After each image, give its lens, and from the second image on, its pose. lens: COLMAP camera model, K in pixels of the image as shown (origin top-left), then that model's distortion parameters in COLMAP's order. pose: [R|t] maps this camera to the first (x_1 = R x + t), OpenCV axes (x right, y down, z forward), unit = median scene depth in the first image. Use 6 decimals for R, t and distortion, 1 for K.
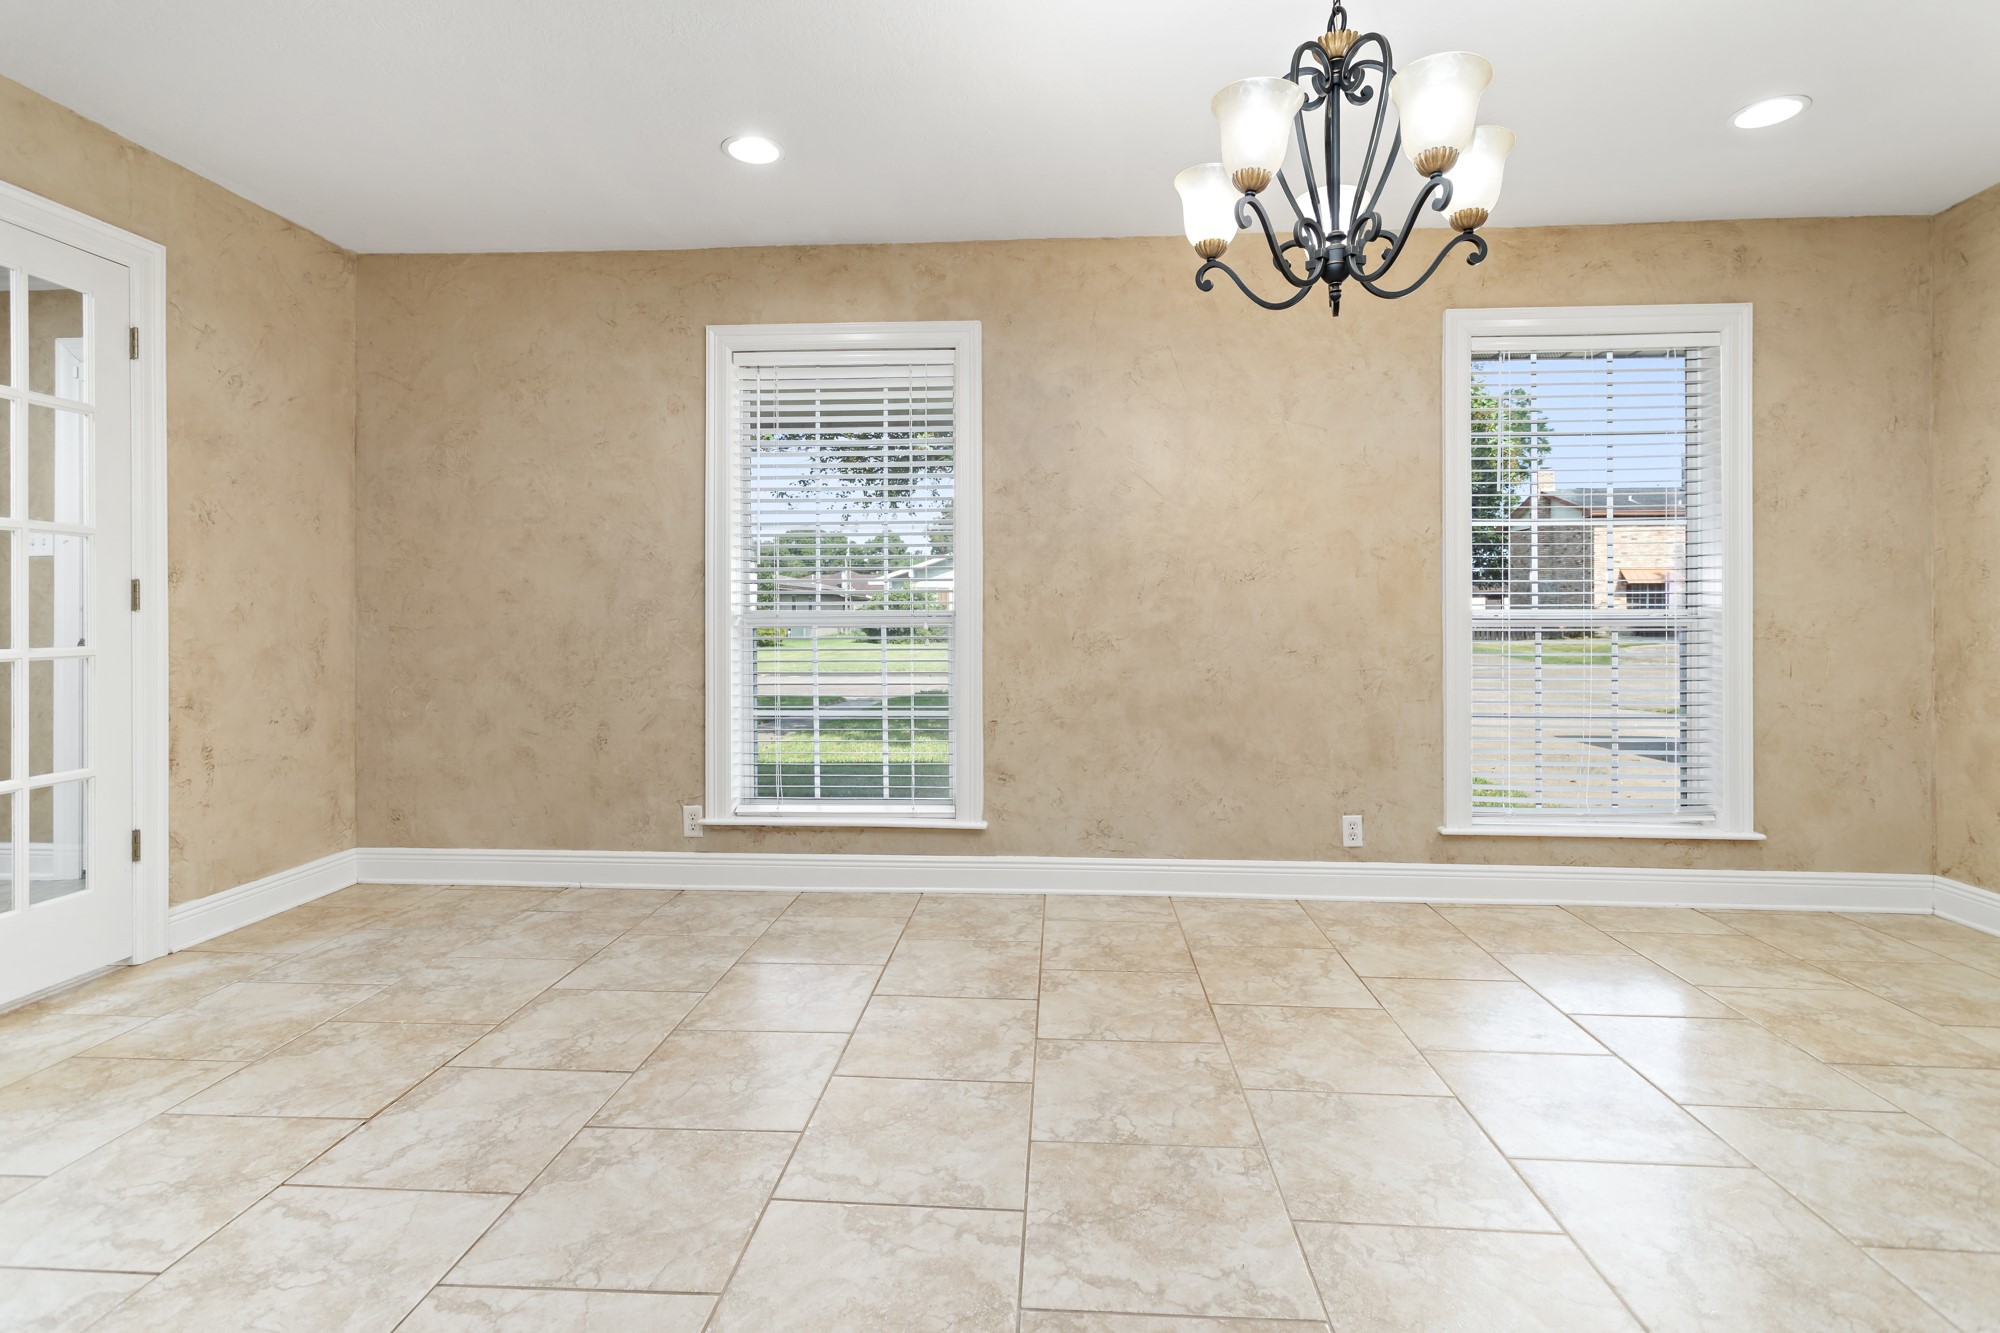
lens RADIAL K [[955.9, 0, 998.2], [0, 955.9, 617.4], [0, 0, 1]] dist [0.003748, 0.000929]
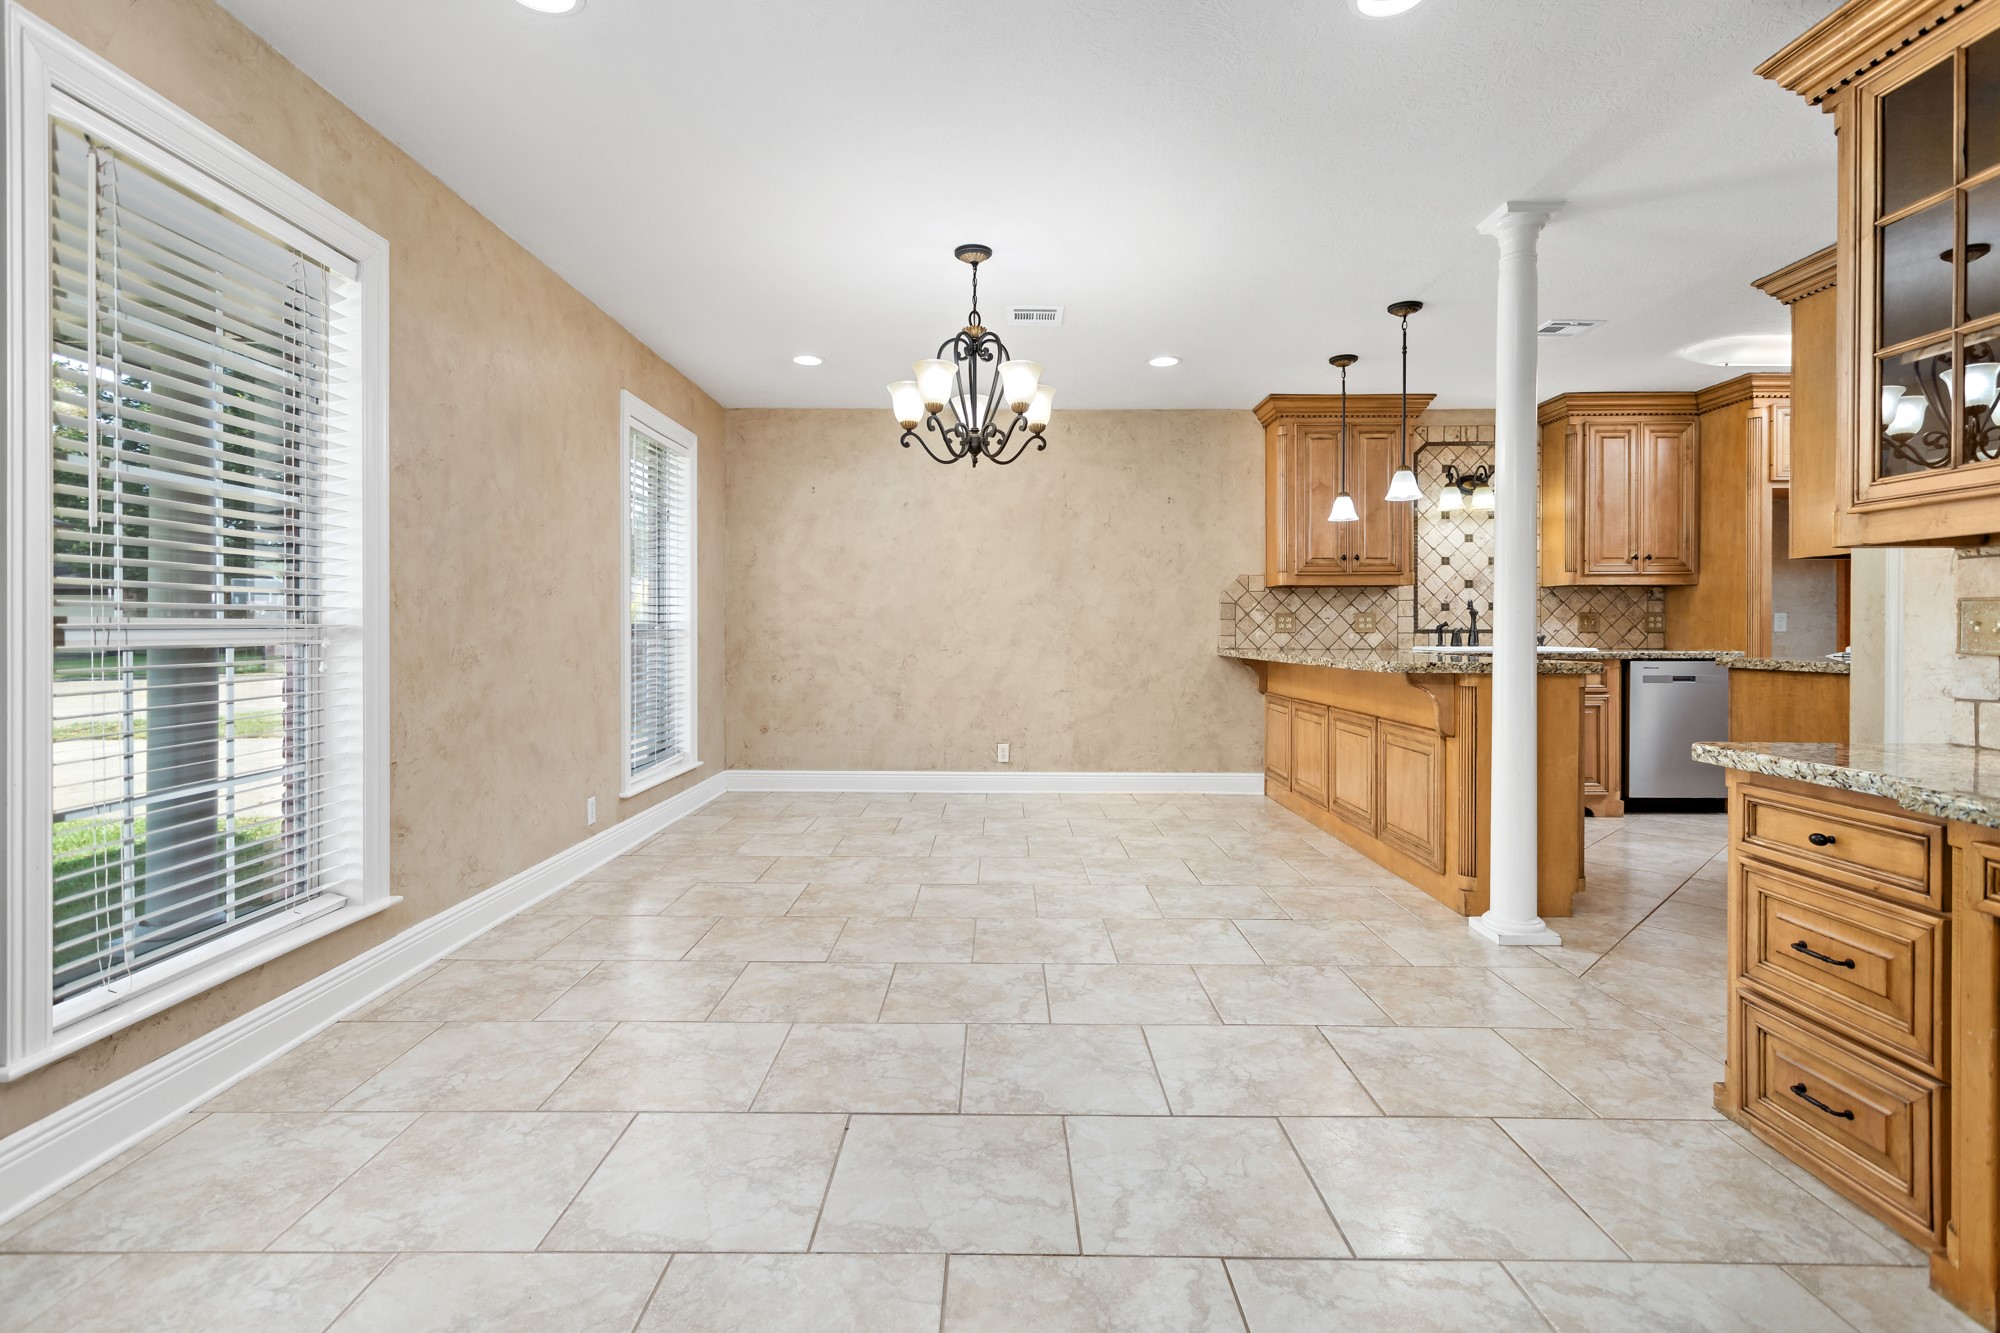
lens RADIAL K [[952.6, 0, 994.5], [0, 952.6, 634.9], [0, 0, 1]] dist [0.002047, 0.000735]
pose [[-0.062475, -0.006110, 0.998028, -0.900917], [0.000914, 0.999980, 0.006180, -0.000241], [-0.998046, 0.001298, -0.062468, 0.626037]]
